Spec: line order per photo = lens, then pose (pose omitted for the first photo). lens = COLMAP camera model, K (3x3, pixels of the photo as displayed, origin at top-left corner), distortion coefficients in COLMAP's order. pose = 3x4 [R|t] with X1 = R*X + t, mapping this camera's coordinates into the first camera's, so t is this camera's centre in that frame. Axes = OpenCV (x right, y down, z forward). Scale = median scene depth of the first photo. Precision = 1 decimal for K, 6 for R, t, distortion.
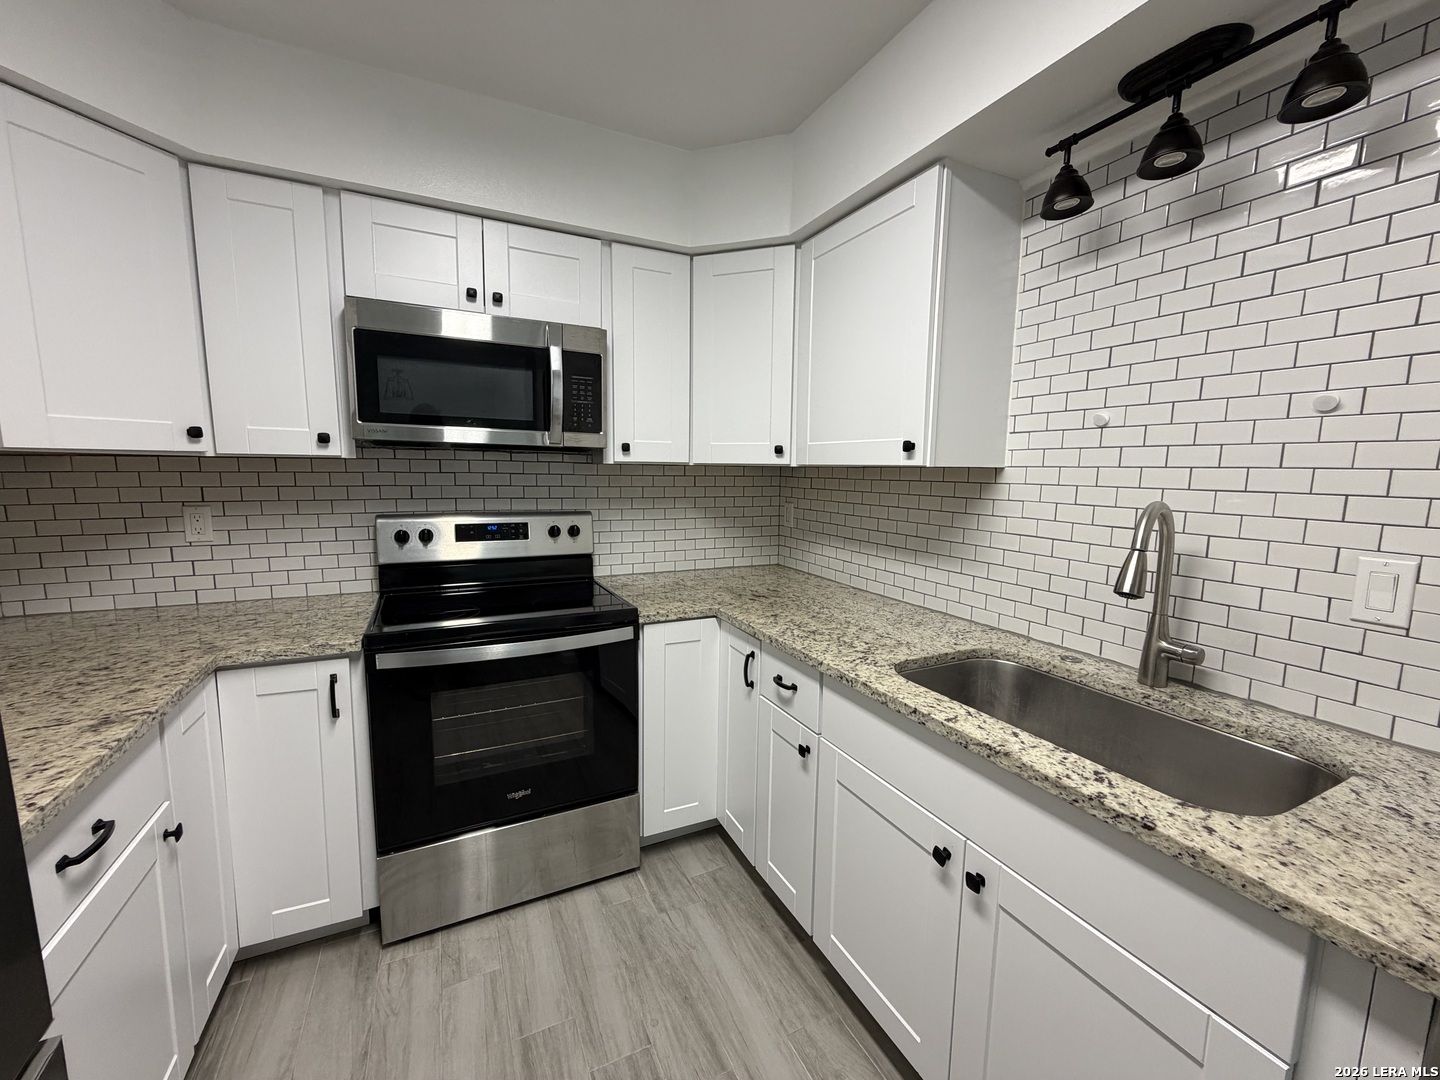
lens RADIAL K [[574.2, 0, 715.5], [0, 574.2, 543.4], [0, 0, 1]] dist [0.001955, -0.000404]
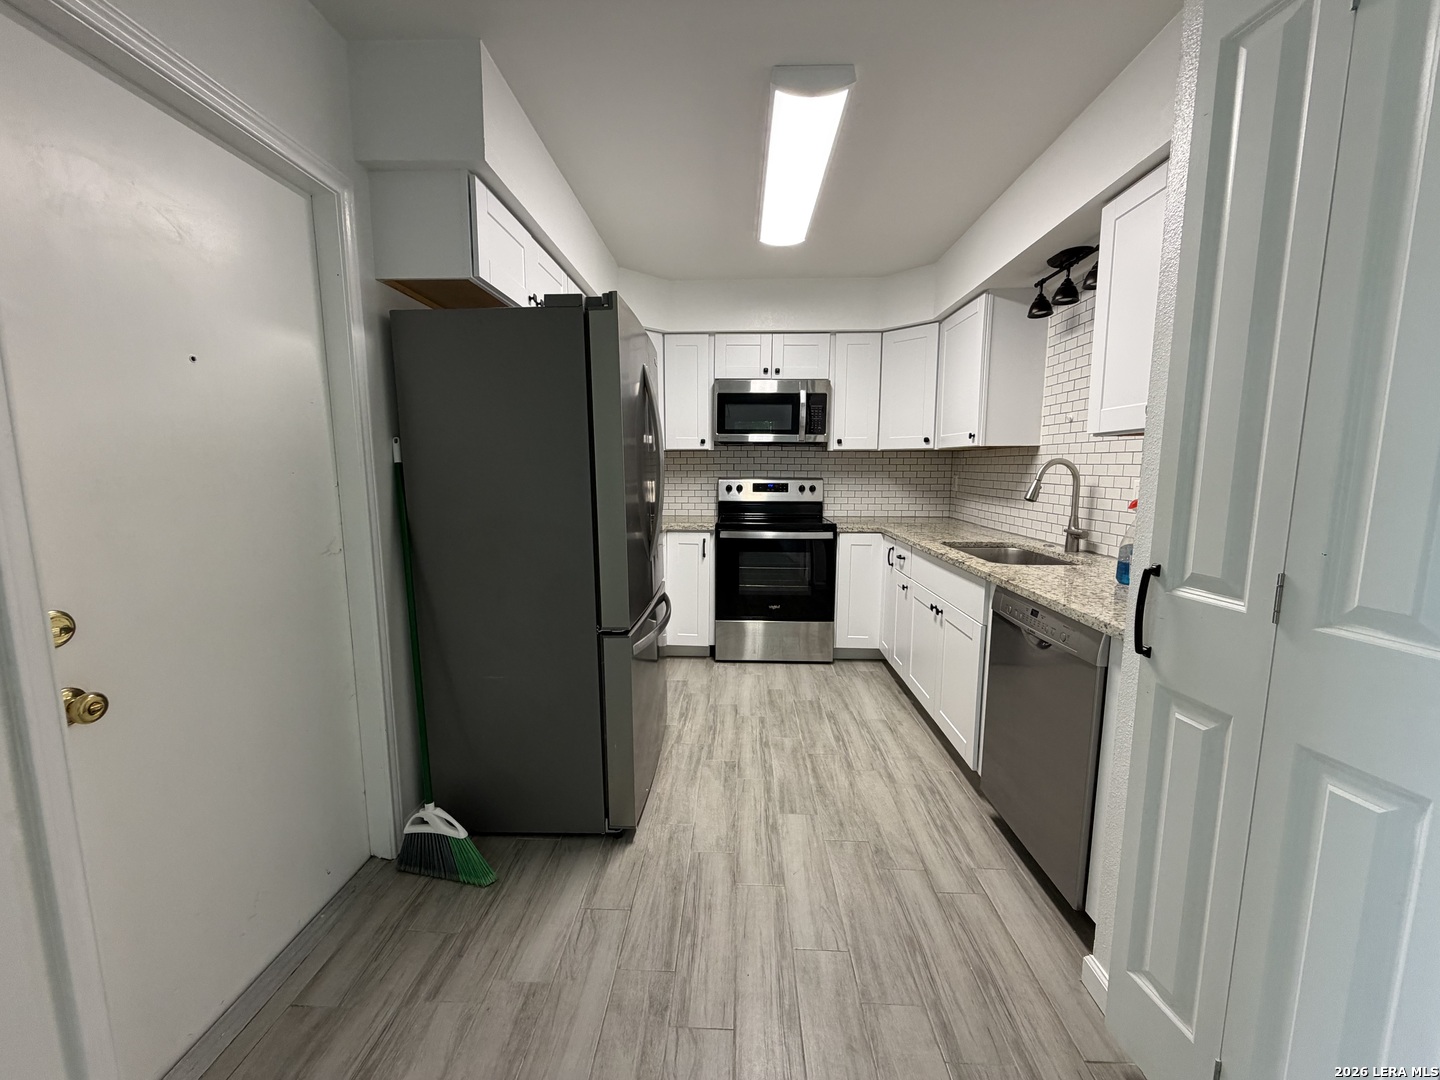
lens RADIAL K [[574.2, 0, 717.1], [0, 574.2, 541.7], [0, 0, 1]] dist [0.001955, -0.000404]
pose [[0.884915, 0.049688, -0.463095, 0.404937], [-0.049357, 0.998699, 0.012842, 0.166591], [0.463130, 0.011493, 0.886216, -0.899748]]
